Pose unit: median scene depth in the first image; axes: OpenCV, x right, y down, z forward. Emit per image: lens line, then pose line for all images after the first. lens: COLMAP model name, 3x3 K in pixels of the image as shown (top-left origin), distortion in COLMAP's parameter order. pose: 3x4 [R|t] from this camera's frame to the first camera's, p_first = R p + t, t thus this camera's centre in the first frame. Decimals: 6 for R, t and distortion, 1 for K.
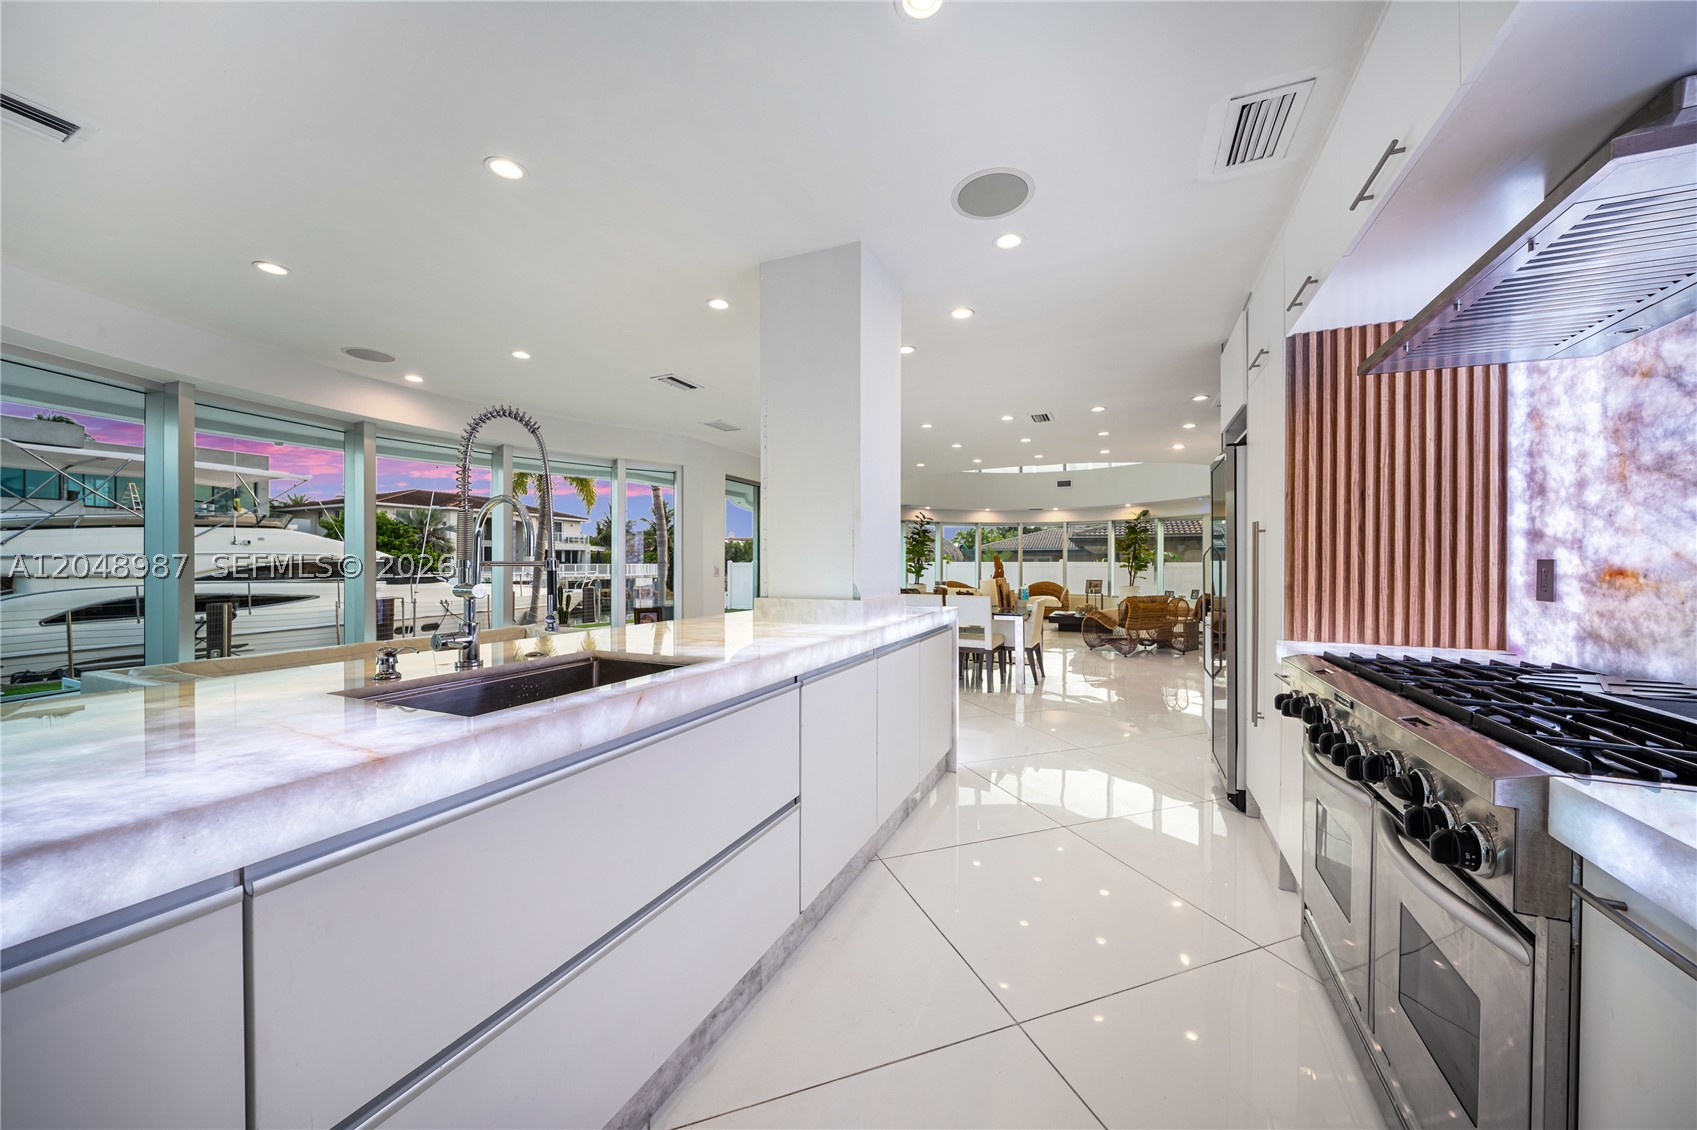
lens RADIAL K [[583.2, 0, 844.6], [0, 583.2, 565.5], [0, 0, 1]] dist [-0.004230, -0.002593]
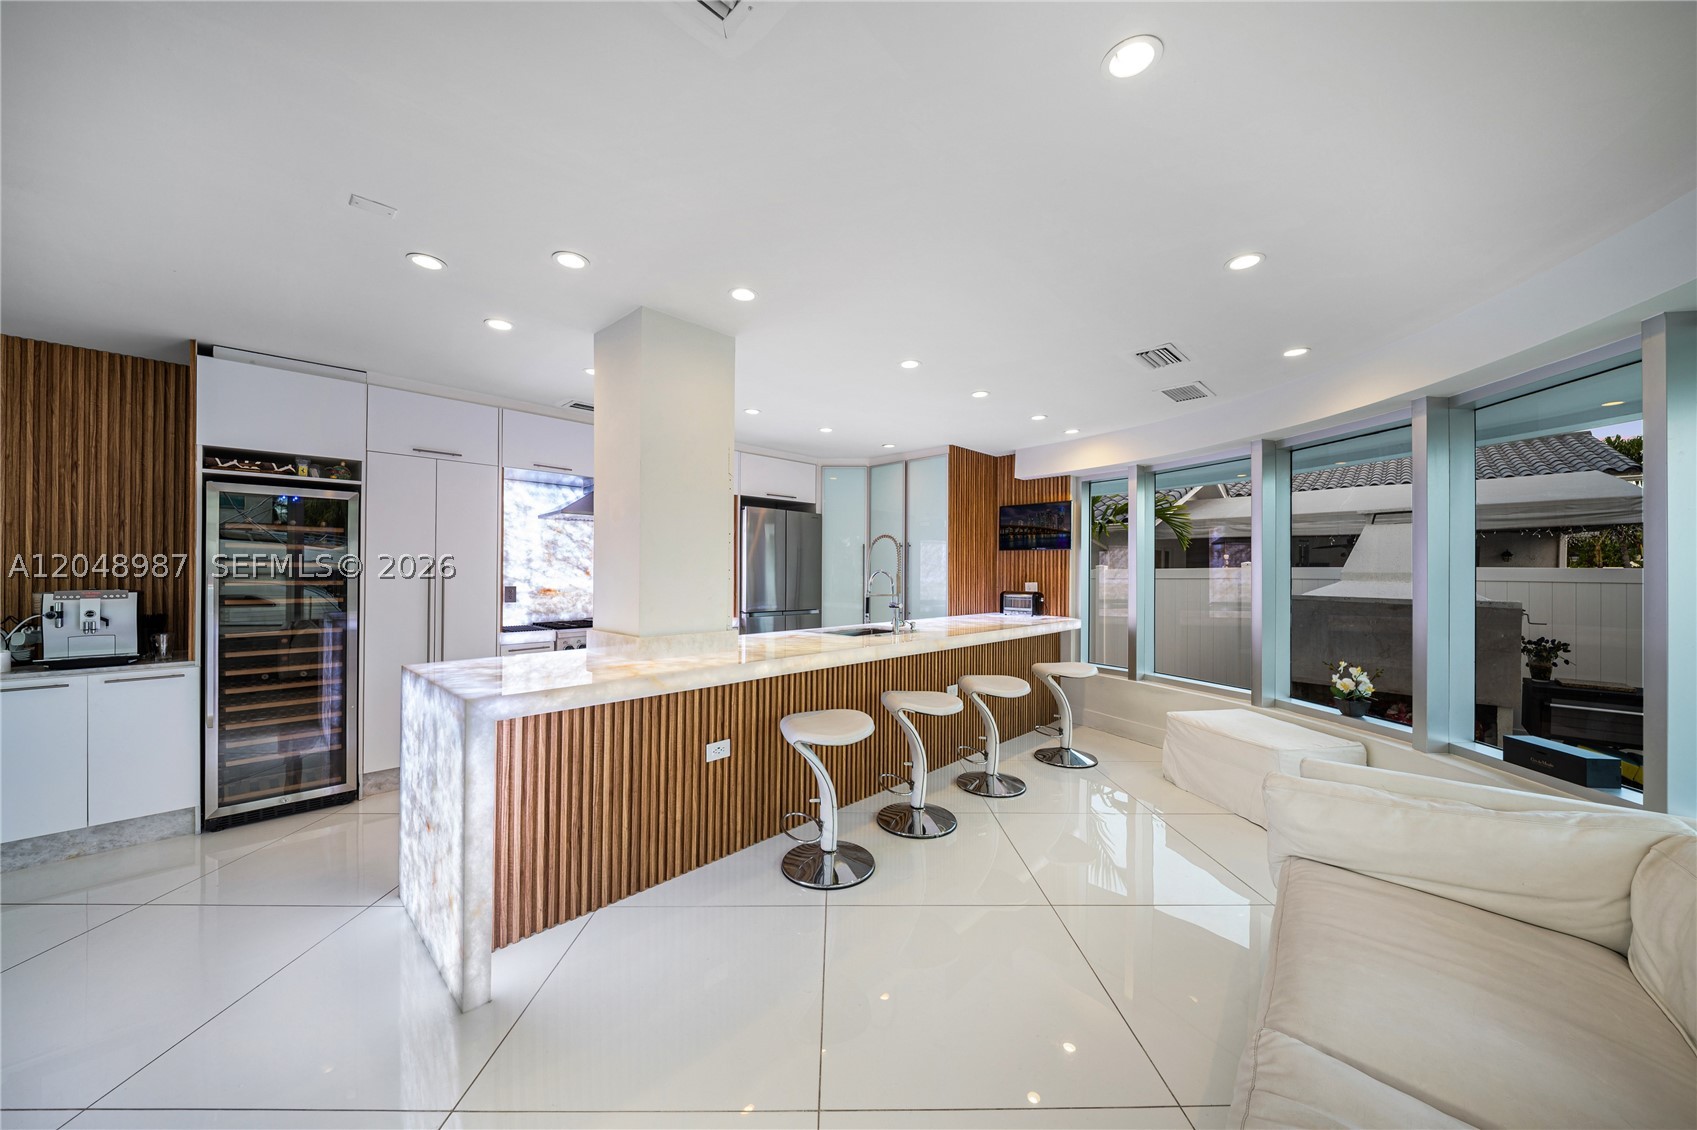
lens RADIAL K [[583.2, 0, 848.3], [0, 583.2, 572.9], [0, 0, 1]] dist [-0.004230, -0.002593]
pose [[-0.952007, -0.009340, 0.305934, -1.015230], [-0.008803, 0.999956, 0.003136, -0.090572], [-0.305950, 0.000293, -0.952048, 2.950610]]
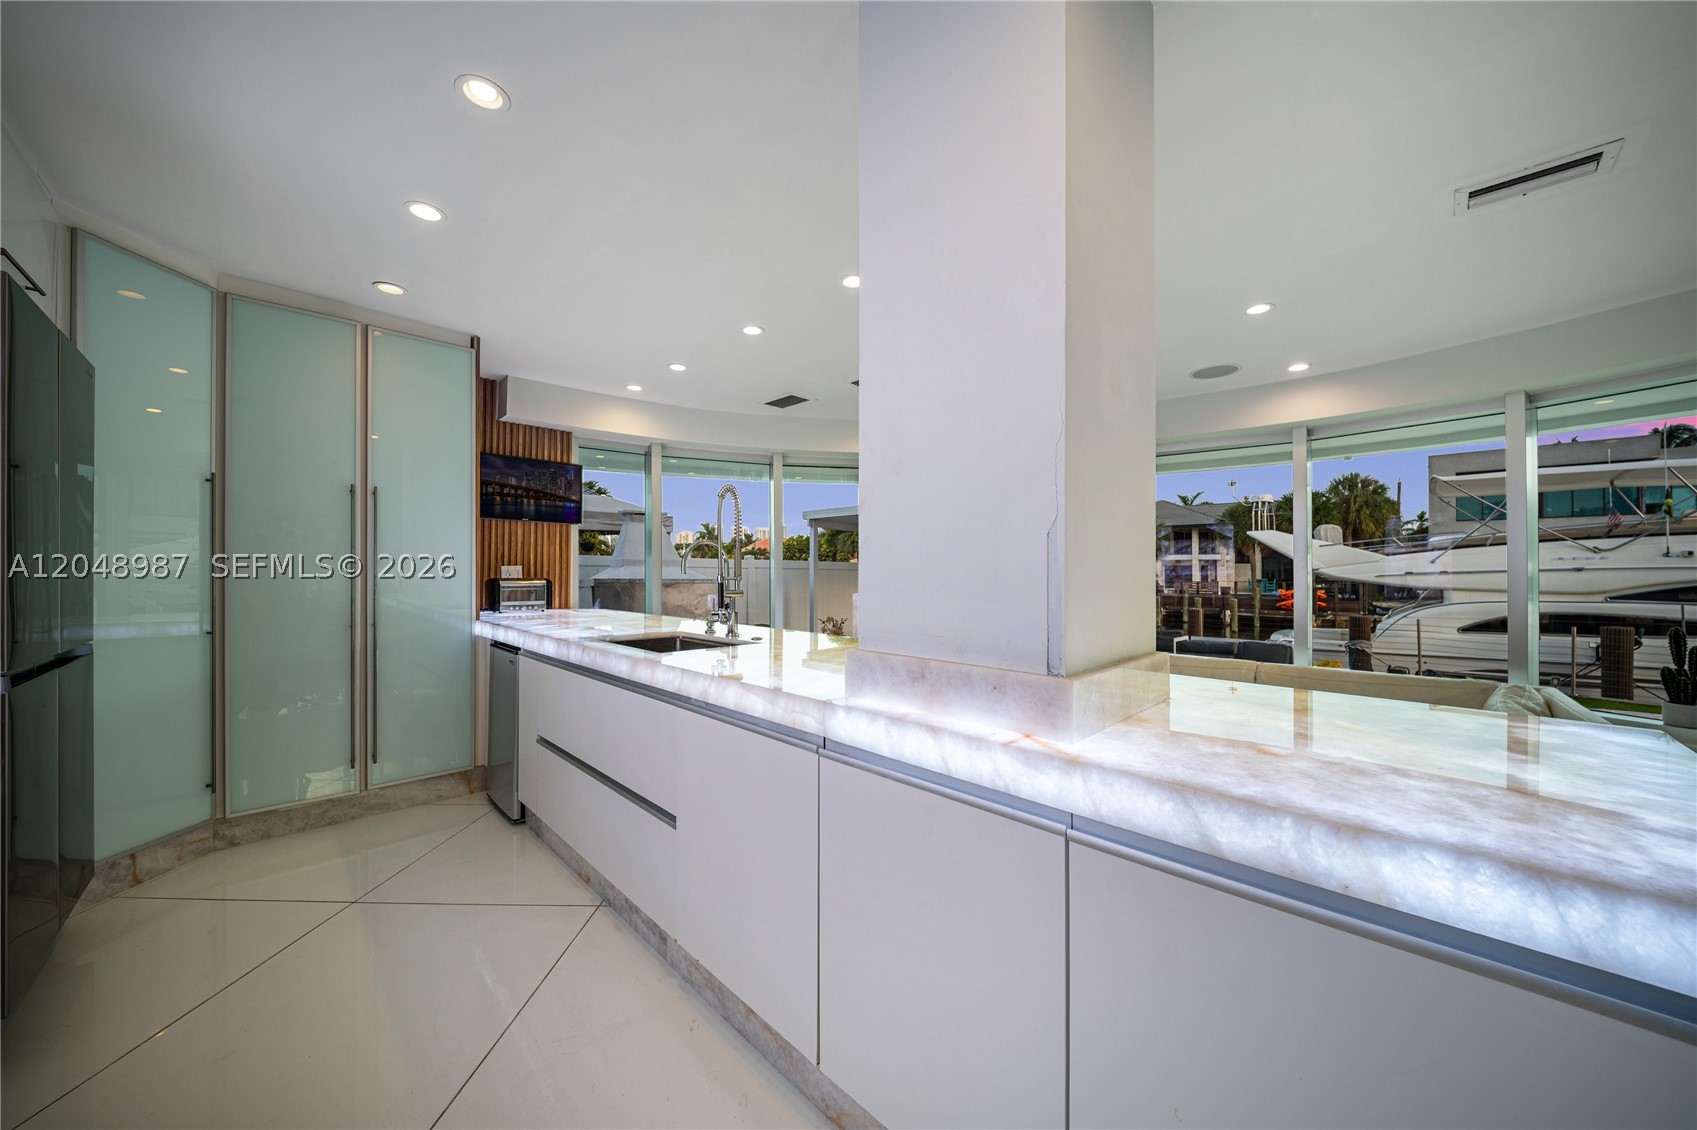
lens RADIAL K [[583.2, 0, 844.0], [0, 583.2, 569.0], [0, 0, 1]] dist [-0.004230, -0.002593]
pose [[-0.337690, -0.010308, -0.941201, 0.743034], [-0.009891, 0.999924, -0.007403, -0.017027], [0.941205, 0.006810, -0.337767, 1.605501]]
